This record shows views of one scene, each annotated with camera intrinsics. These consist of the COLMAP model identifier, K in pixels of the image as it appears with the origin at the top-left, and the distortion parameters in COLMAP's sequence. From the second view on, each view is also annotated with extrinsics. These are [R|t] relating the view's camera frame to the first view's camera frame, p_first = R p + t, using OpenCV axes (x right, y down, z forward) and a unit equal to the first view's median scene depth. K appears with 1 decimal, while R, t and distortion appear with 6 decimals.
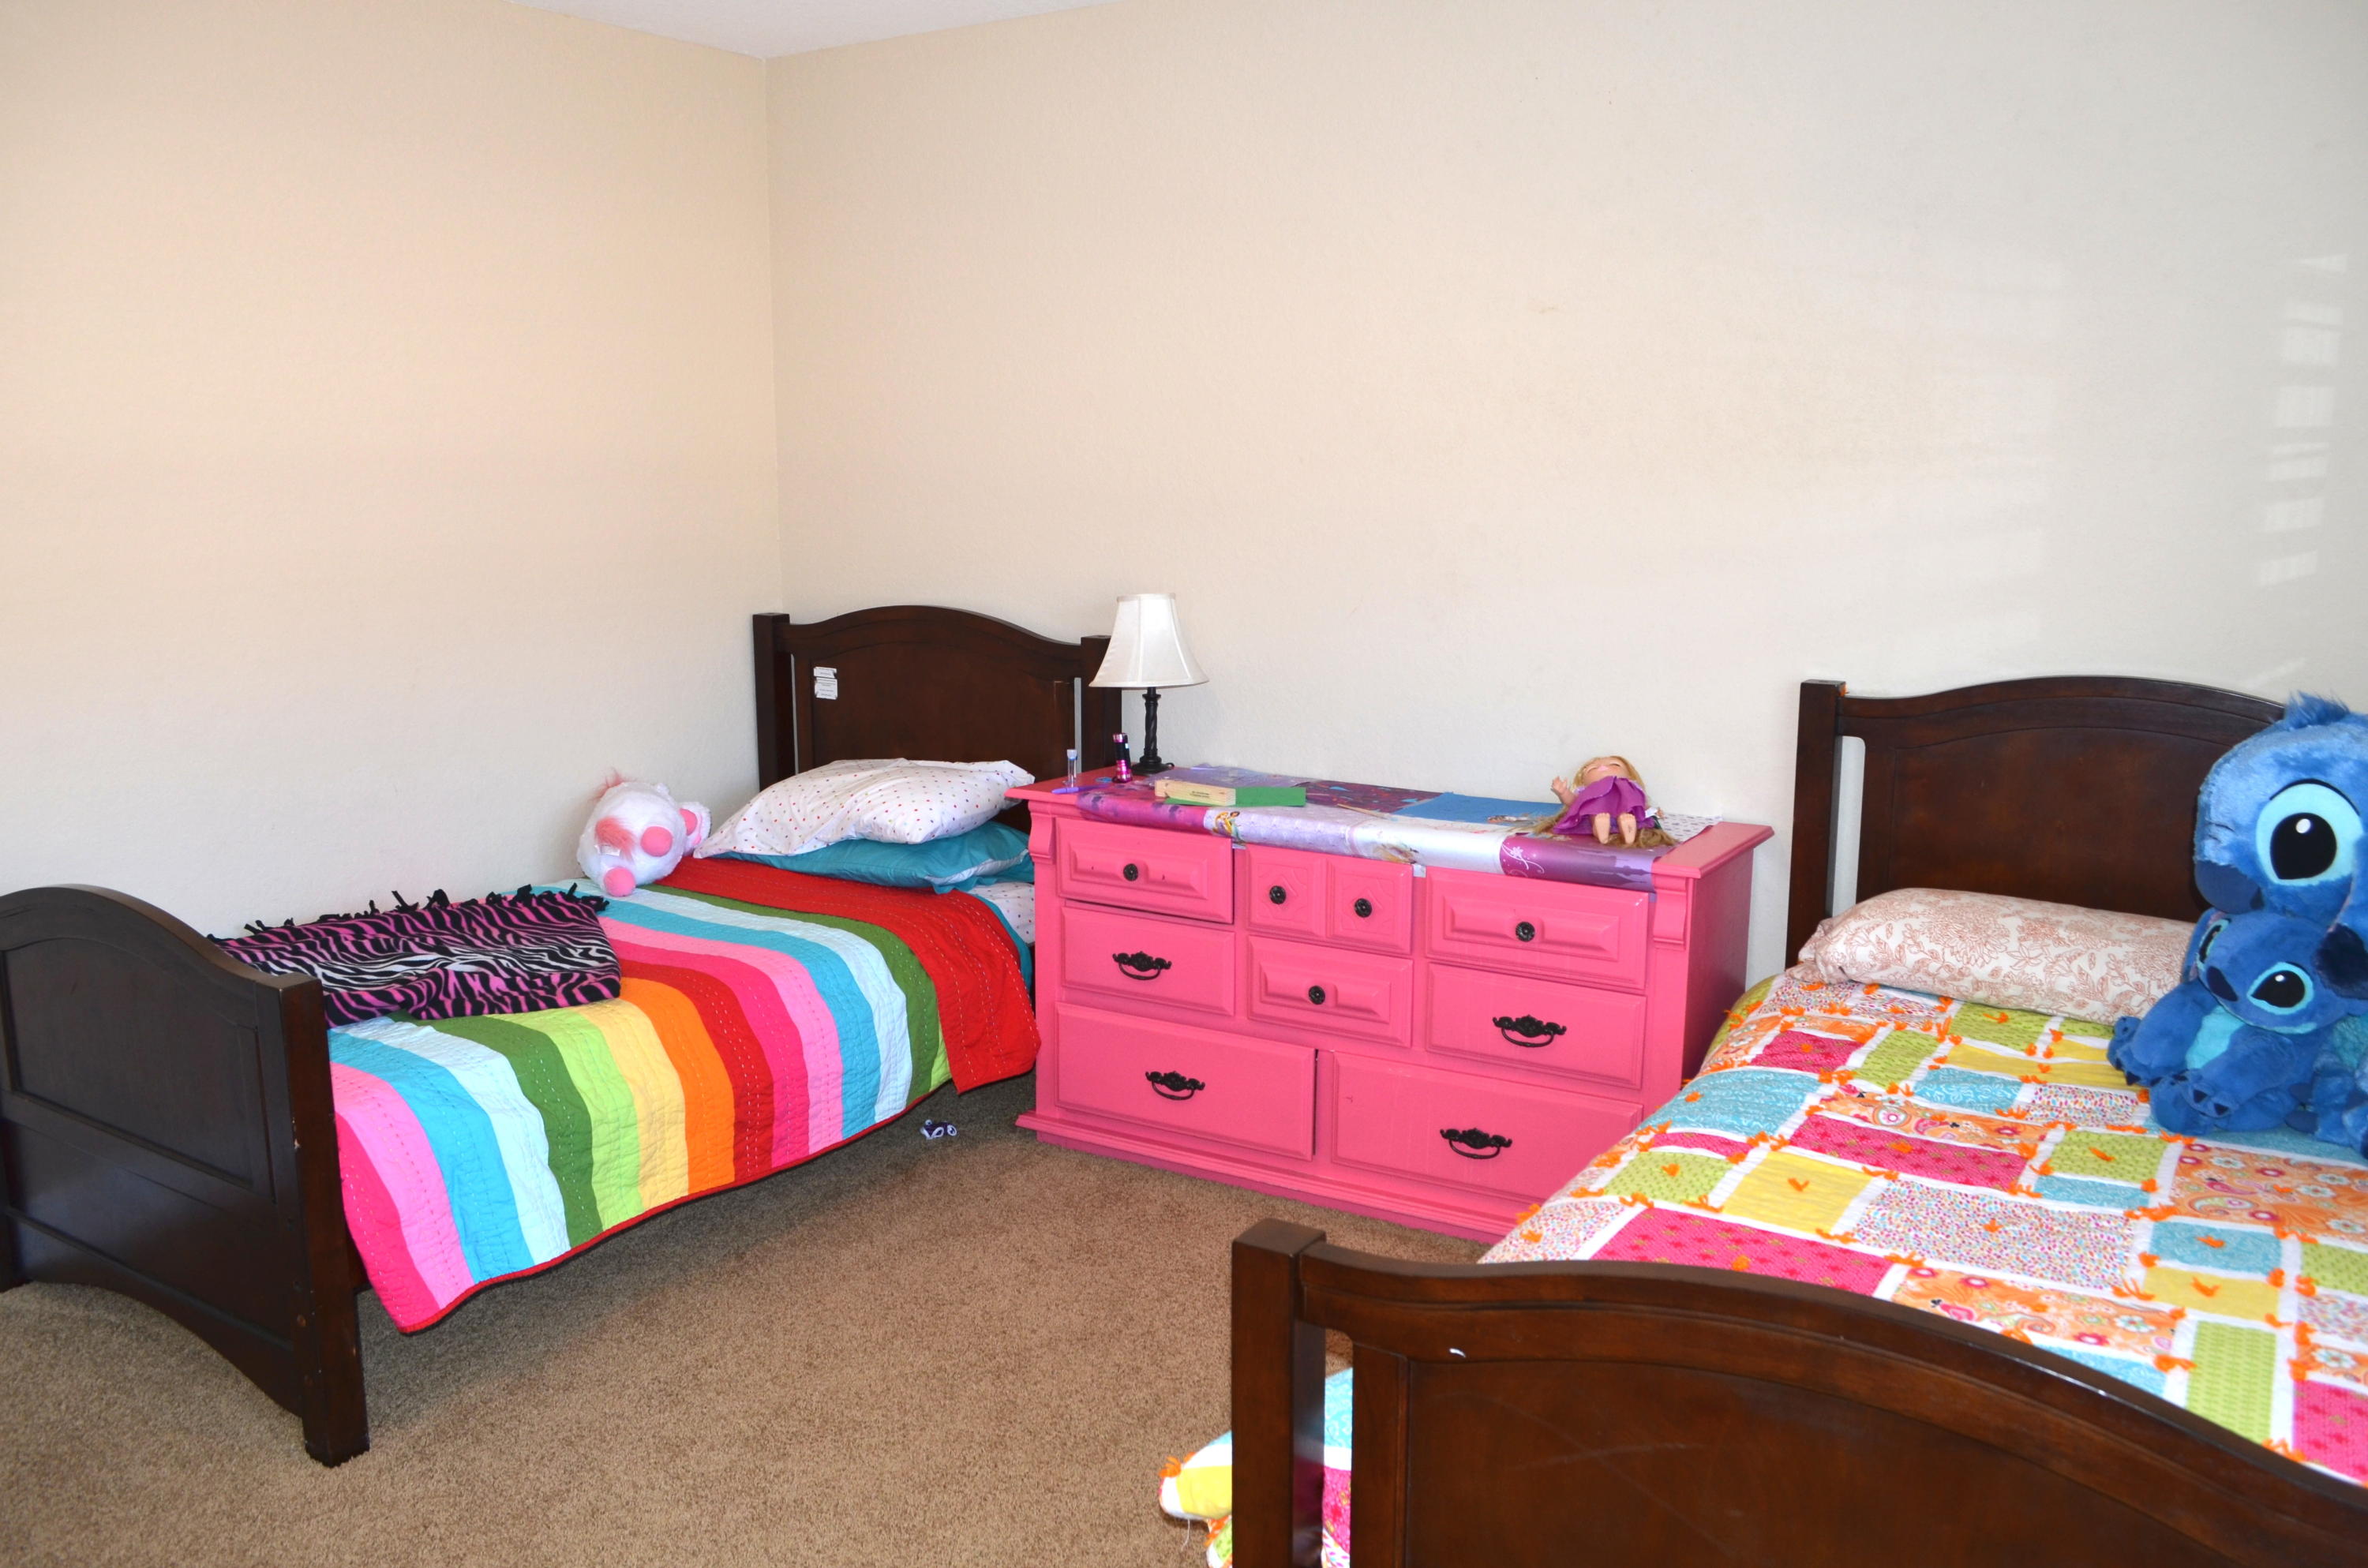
lens RADIAL K [[1882.8, 0, 1190.4], [0, 1882.8, 805.5], [0, 0, 1]] dist [-0.082624, 0.015754]
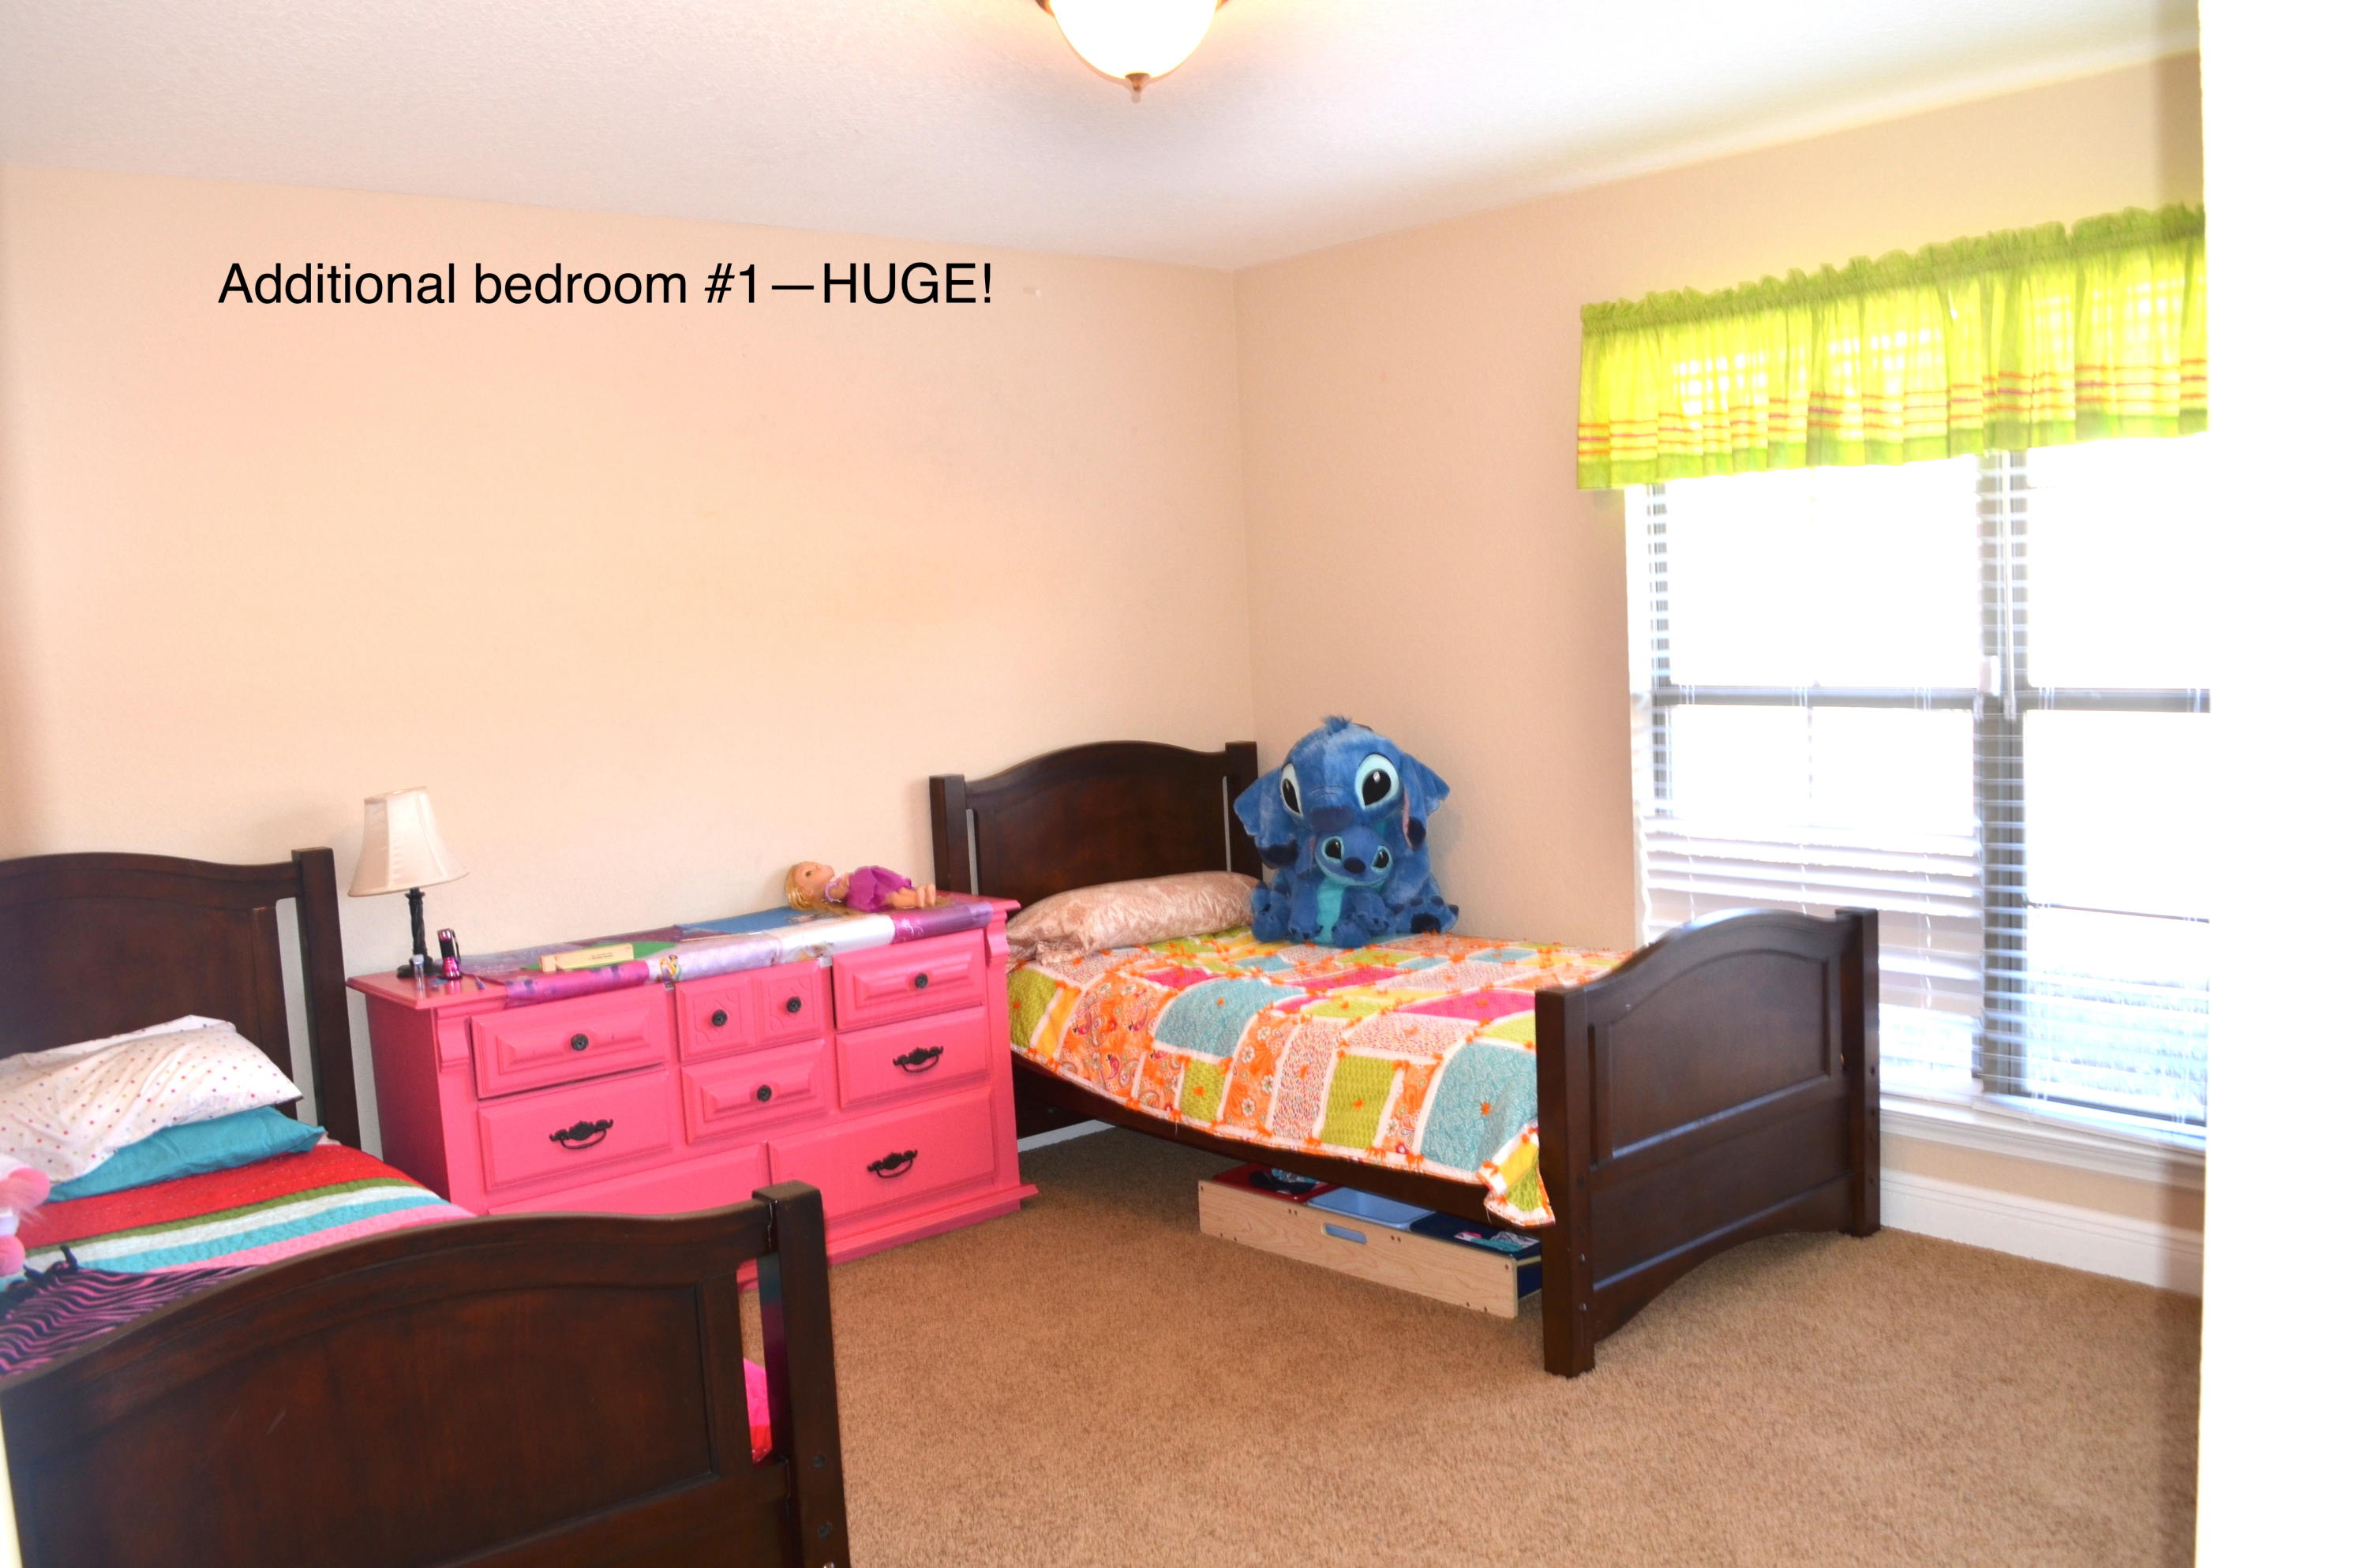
lens RADIAL K [[1882.8, 0, 1190.4], [0, 1882.8, 805.5], [0, 0, 1]] dist [-0.082624, 0.015754]
pose [[0.289102, -0.109282, 0.951040, -0.924992], [0.227400, 0.972867, 0.042664, -0.060296], [-0.929898, 0.203932, 0.306108, 0.369545]]
